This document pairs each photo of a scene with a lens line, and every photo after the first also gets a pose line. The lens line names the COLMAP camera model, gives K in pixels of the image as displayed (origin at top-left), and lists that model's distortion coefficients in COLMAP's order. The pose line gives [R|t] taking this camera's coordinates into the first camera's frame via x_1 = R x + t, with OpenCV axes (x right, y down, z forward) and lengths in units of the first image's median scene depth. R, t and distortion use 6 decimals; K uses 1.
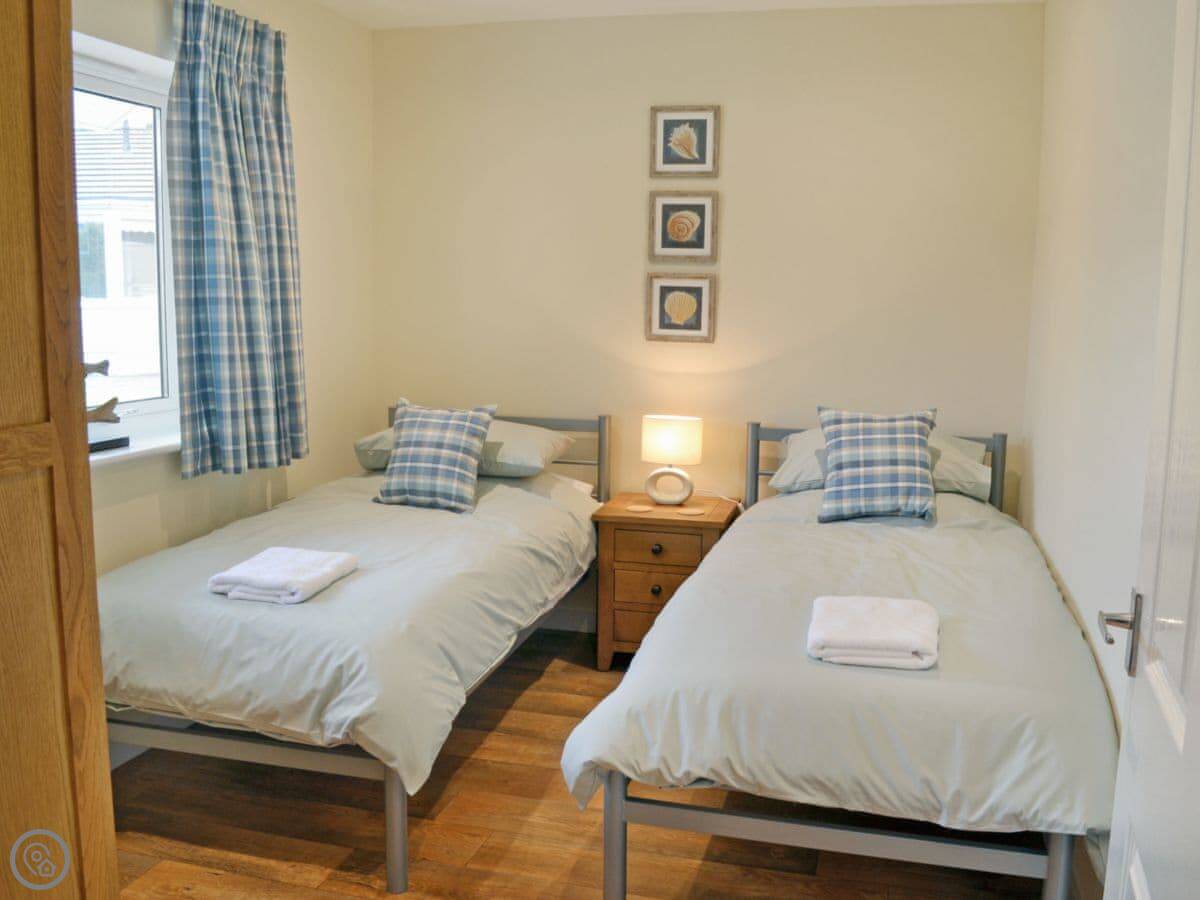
lens RADIAL K [[1156.3, 0, 600.0], [0, 1156.3, 450.0], [0, 0, 1]] dist [-0.003799, -0.003581]
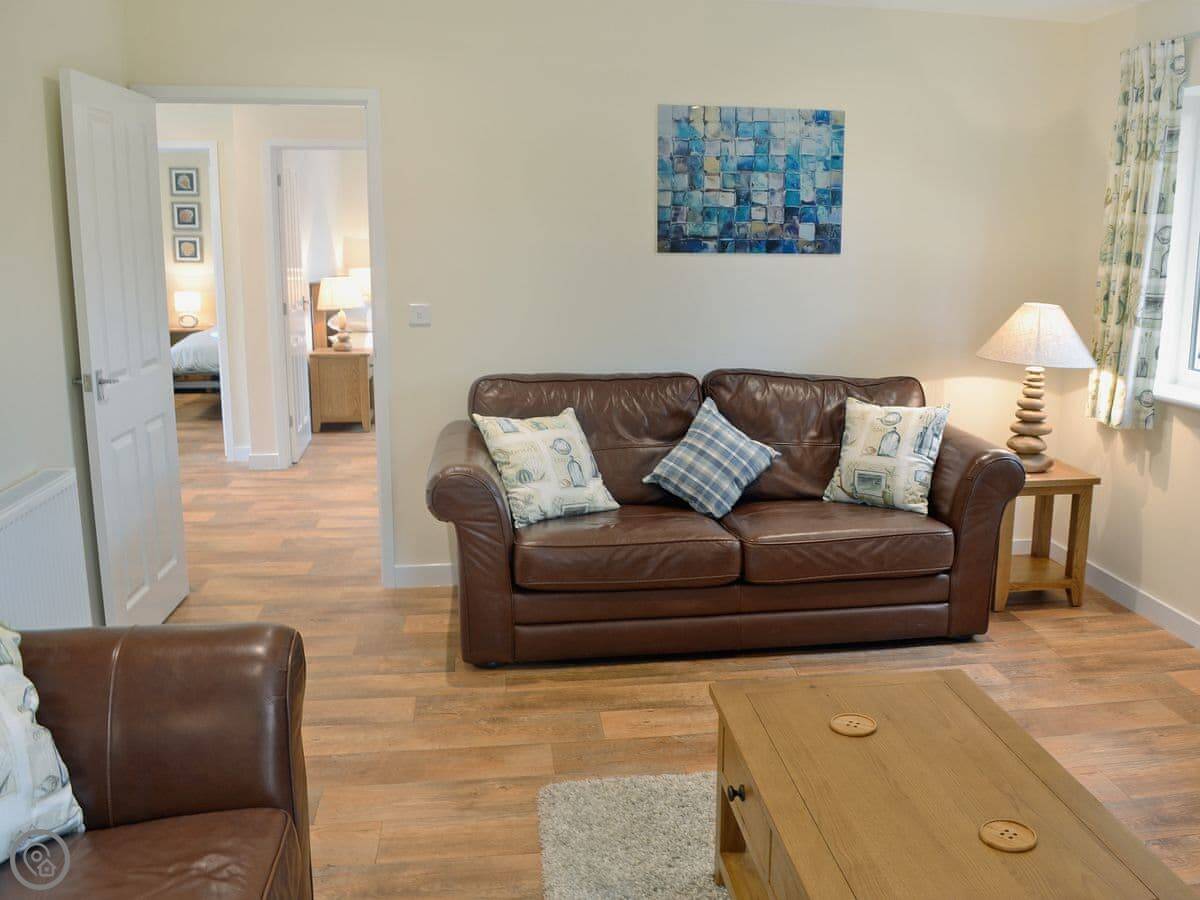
lens RADIAL K [[1156.3, 0, 600.0], [0, 1156.3, 450.0], [0, 0, 1]] dist [-0.003799, -0.003581]
pose [[0.936035, -0.071923, 0.344478, 0.012362], [0.056152, 0.996875, 0.055556, 0.221078], [-0.347397, -0.032660, 0.937149, -1.661861]]
